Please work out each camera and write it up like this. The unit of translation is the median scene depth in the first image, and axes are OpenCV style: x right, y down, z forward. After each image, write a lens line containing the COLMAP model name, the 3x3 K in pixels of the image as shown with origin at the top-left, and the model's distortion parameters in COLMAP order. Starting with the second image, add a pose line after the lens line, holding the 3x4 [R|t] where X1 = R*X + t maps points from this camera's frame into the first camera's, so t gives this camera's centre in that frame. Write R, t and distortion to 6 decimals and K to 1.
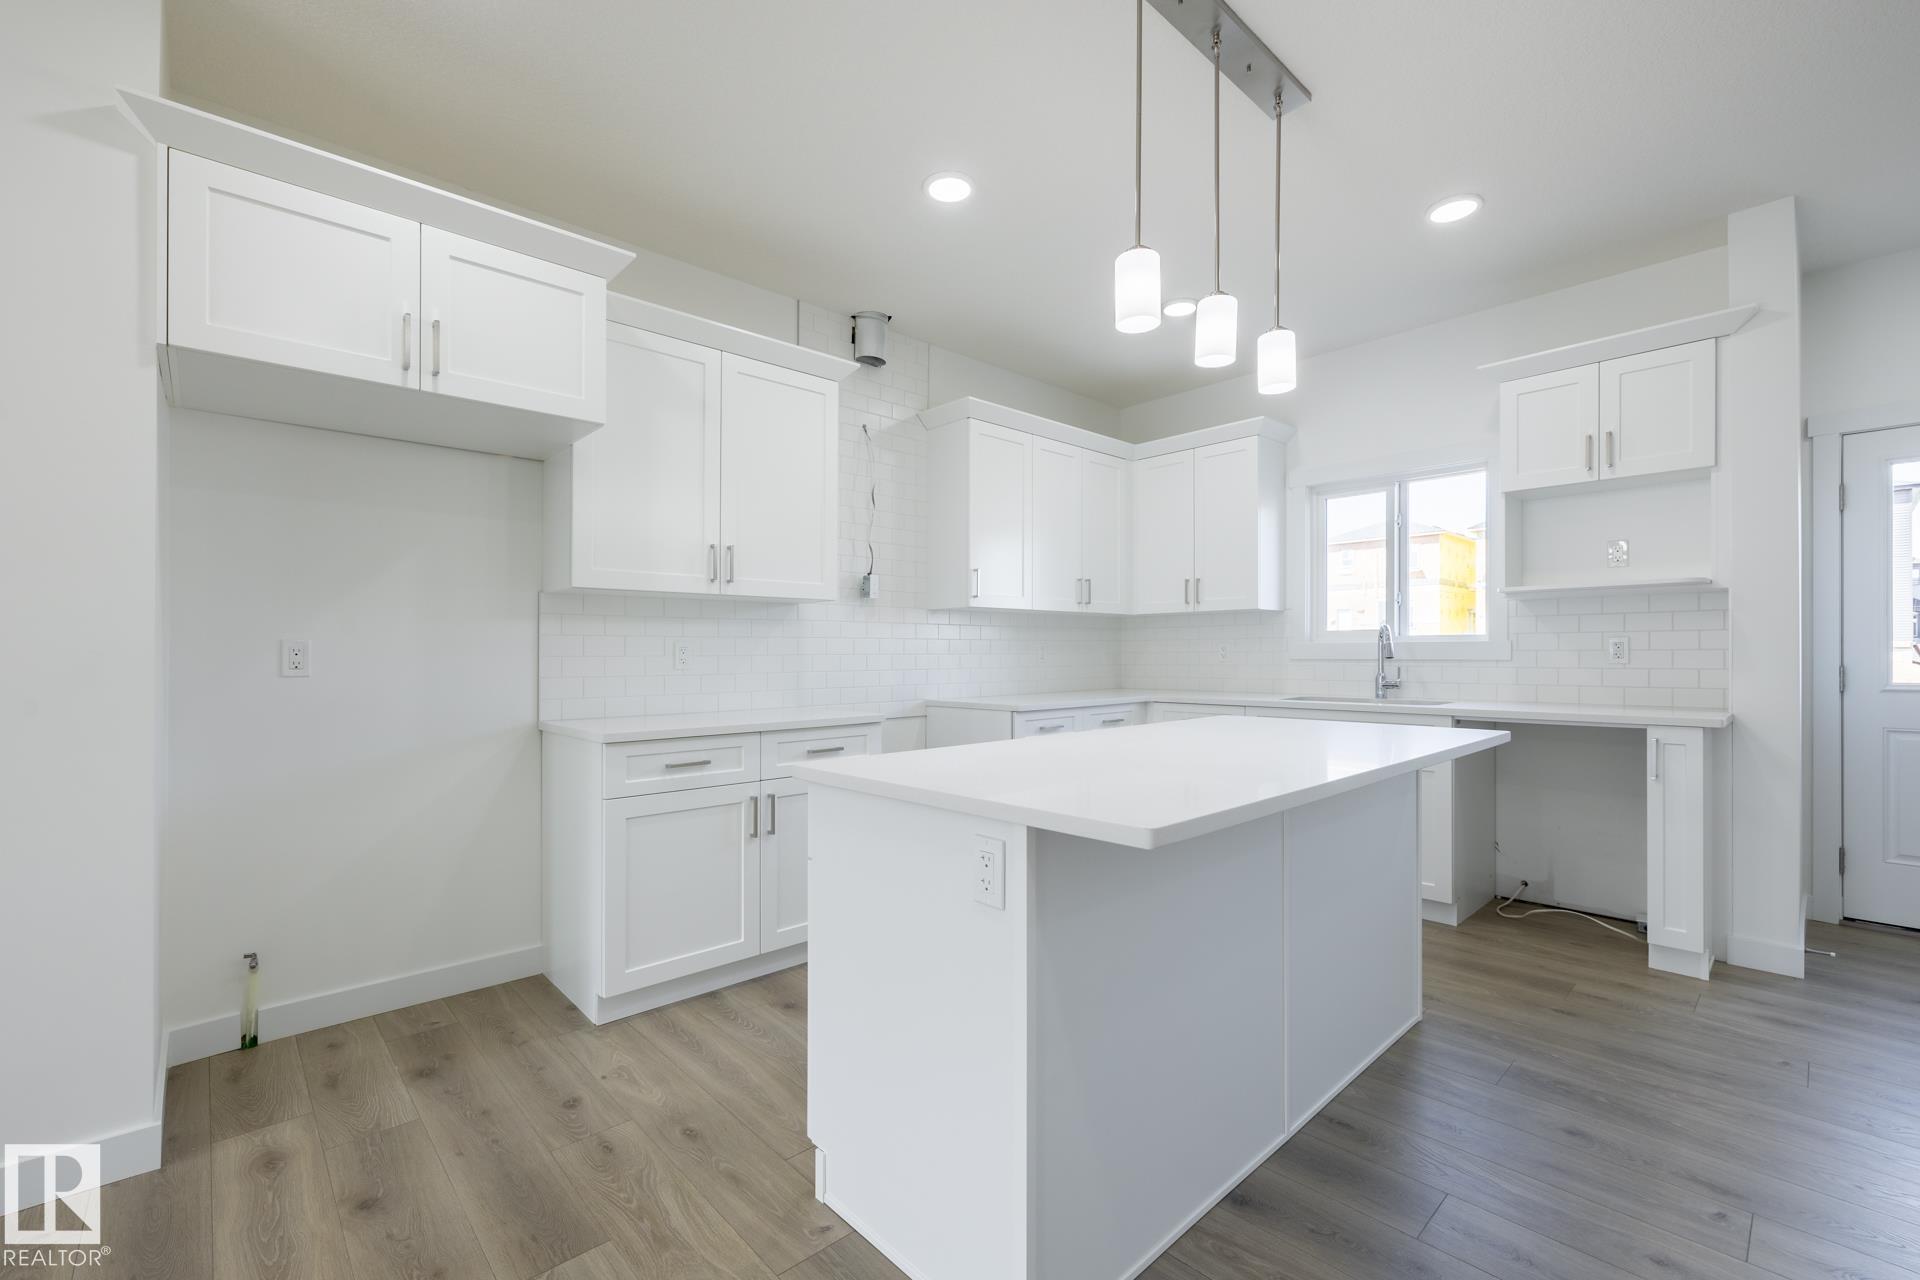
lens RADIAL K [[827.9, 0, 954.1], [0, 827.9, 642.9], [0, 0, 1]] dist [-0.007652, 0.000171]
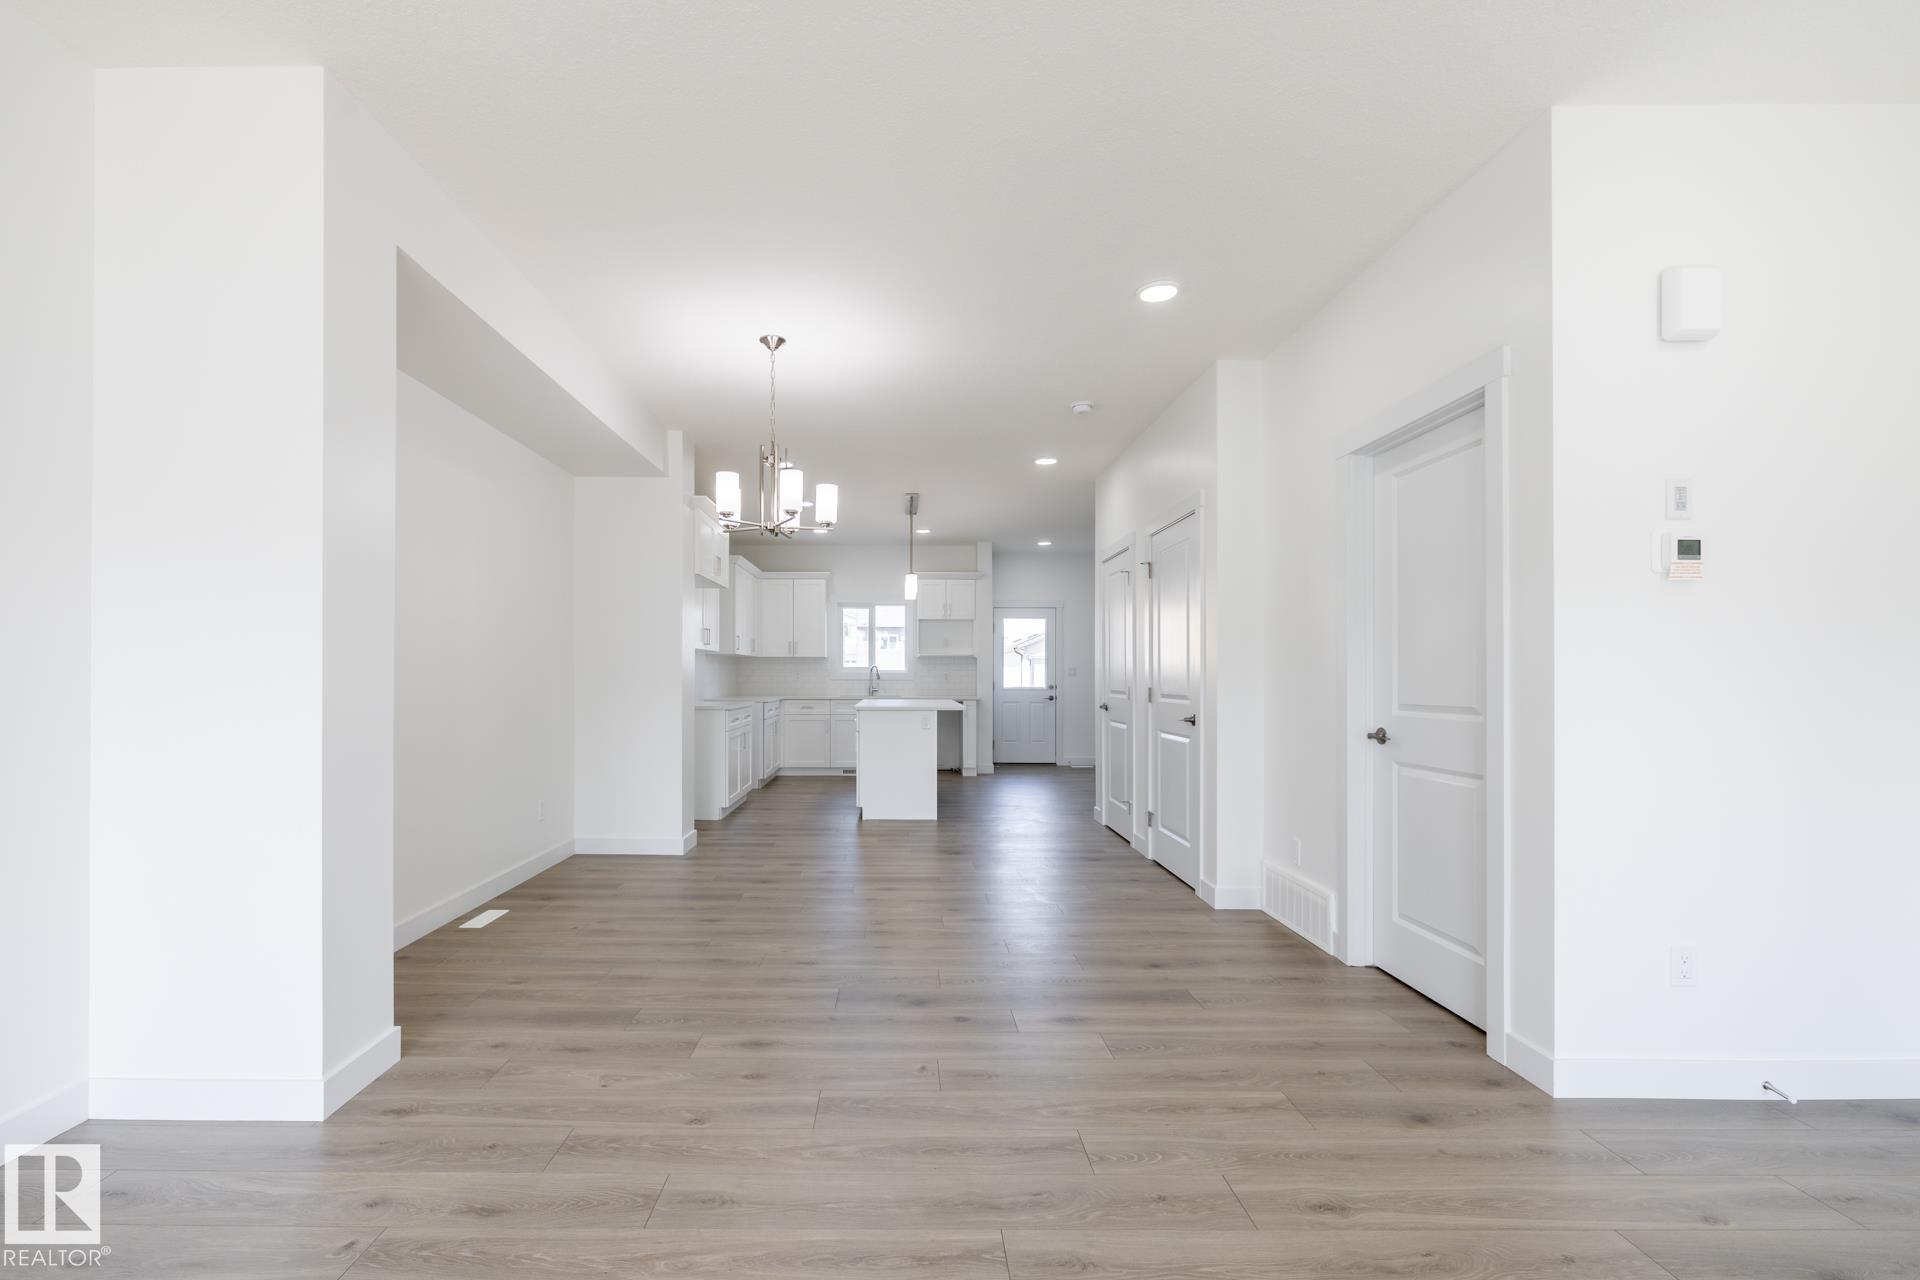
lens RADIAL K [[827.9, 0, 896.9], [0, 827.9, 669.6], [0, 0, 1]] dist [-0.007652, 0.000171]
pose [[0.687360, 0.013251, 0.726196, -1.148134], [-0.016561, 0.999860, -0.002569, -0.004839], [-0.726128, -0.010261, 0.687483, -0.697837]]
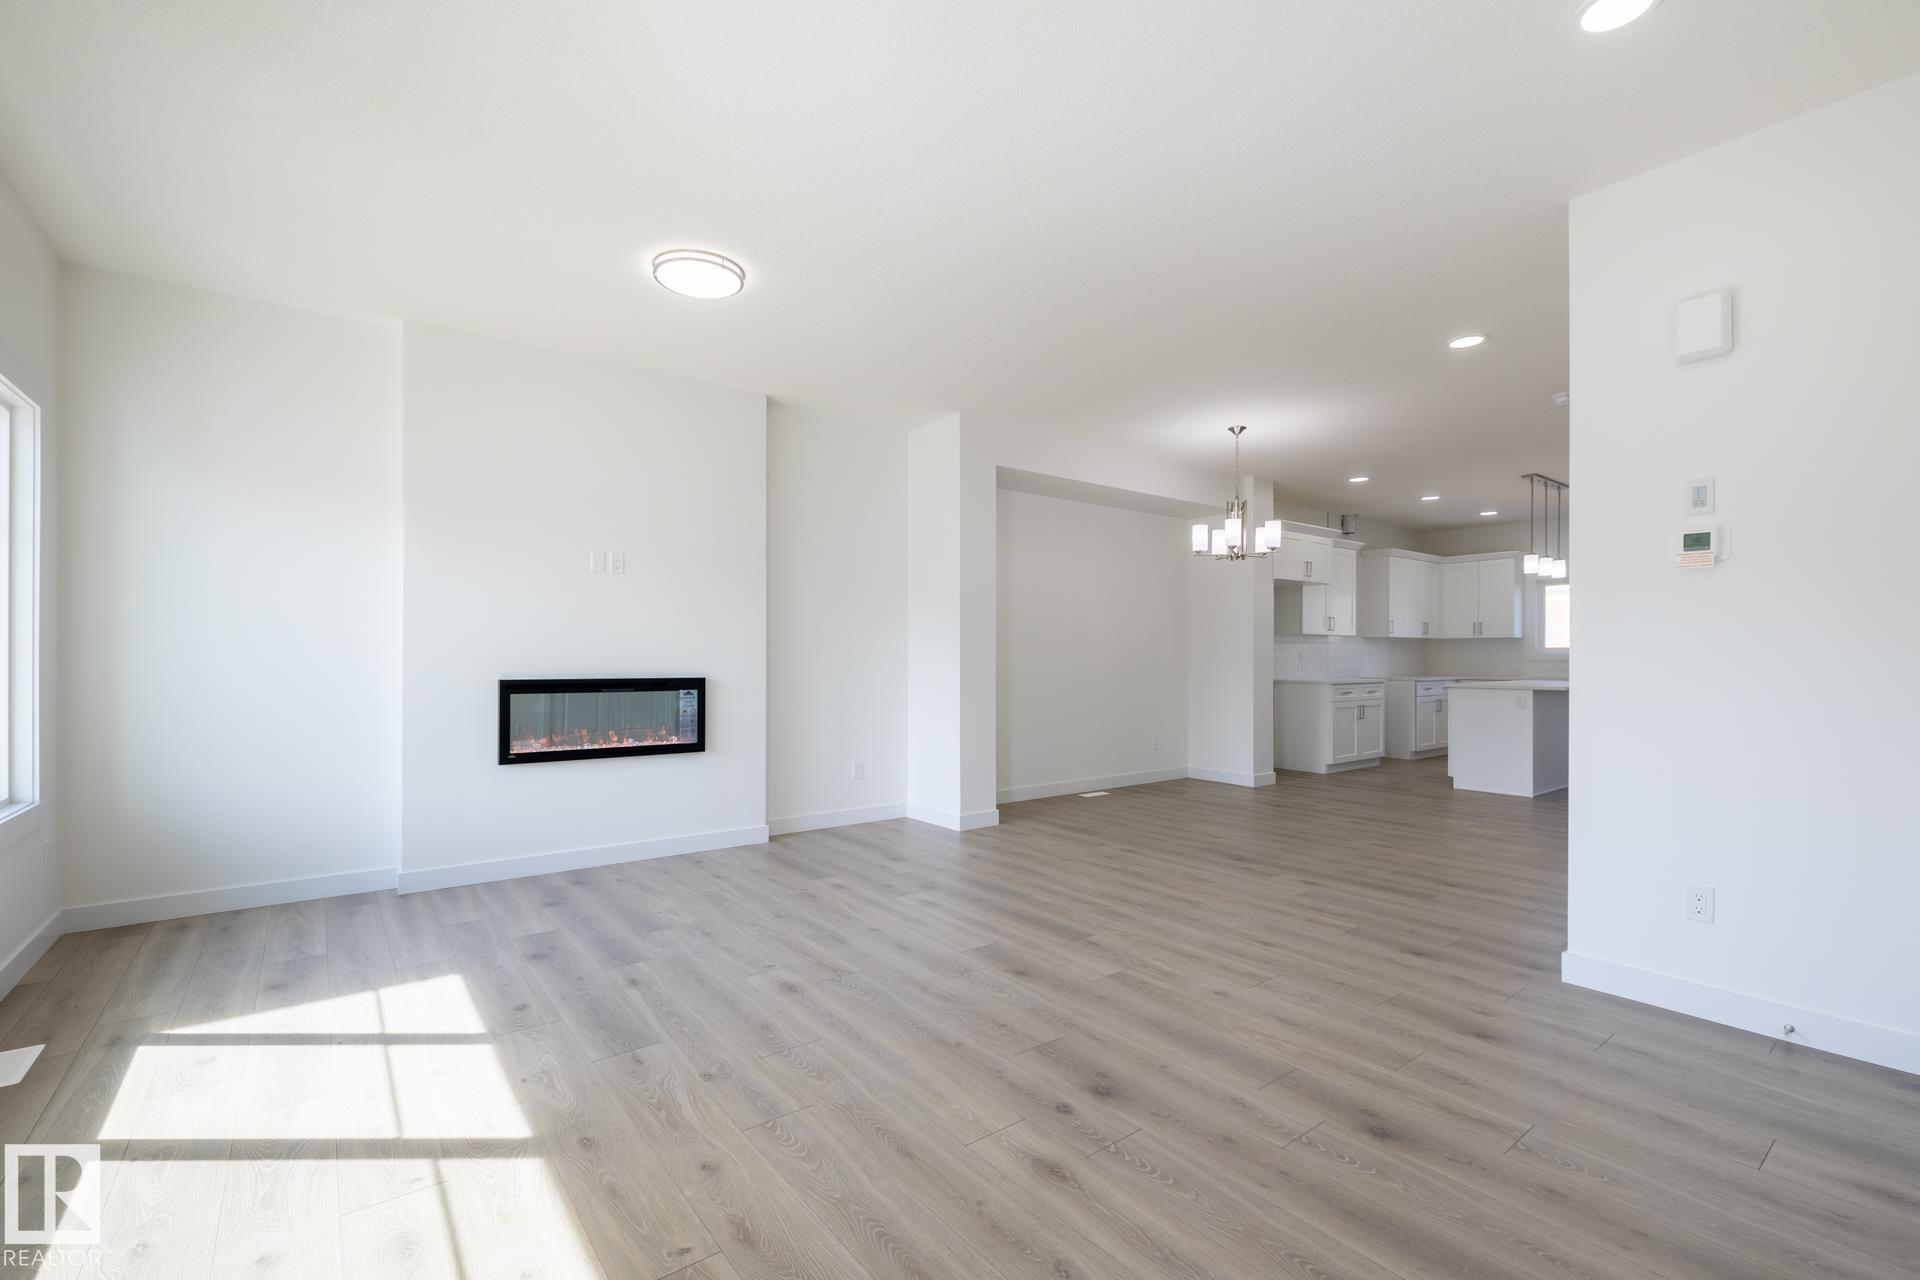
lens RADIAL K [[827.9, 0, 956.1], [0, 827.9, 652.9], [0, 0, 1]] dist [-0.007652, 0.000171]
pose [[0.994850, 0.004501, -0.101257, -0.902941], [-0.003676, 0.999959, 0.008330, -0.012431], [0.101290, -0.007915, 0.994825, -1.358608]]
